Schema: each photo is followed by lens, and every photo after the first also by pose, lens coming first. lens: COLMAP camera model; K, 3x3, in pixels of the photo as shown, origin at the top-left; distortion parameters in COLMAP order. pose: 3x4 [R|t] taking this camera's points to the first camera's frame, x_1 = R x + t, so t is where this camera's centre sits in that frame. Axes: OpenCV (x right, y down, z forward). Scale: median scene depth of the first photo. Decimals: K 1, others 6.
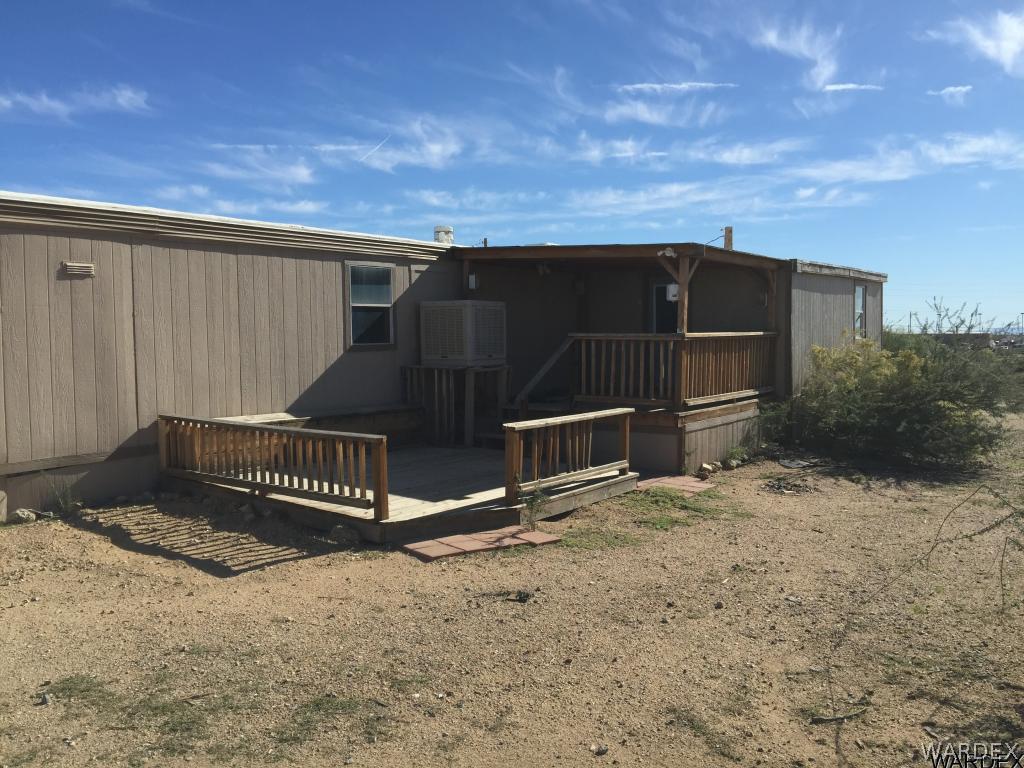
lens RADIAL K [[860.9, 0, 512.0], [0, 860.9, 384.0], [0, 0, 1]] dist [0.090274, -0.173970]
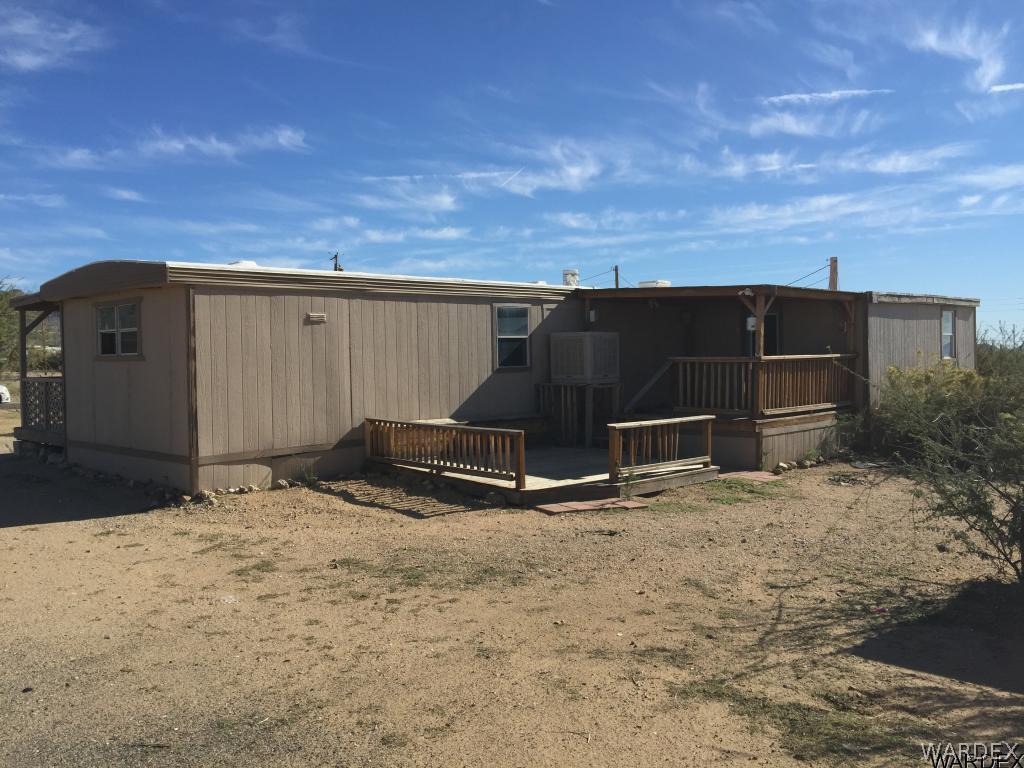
lens RADIAL K [[860.9, 0, 512.0], [0, 860.9, 384.0], [0, 0, 1]] dist [0.090274, -0.173970]
pose [[0.987215, -0.003008, -0.159366, 0.044128], [-0.000842, 0.999710, -0.024081, 0.011355], [0.159392, 0.023907, 0.986926, -0.290000]]
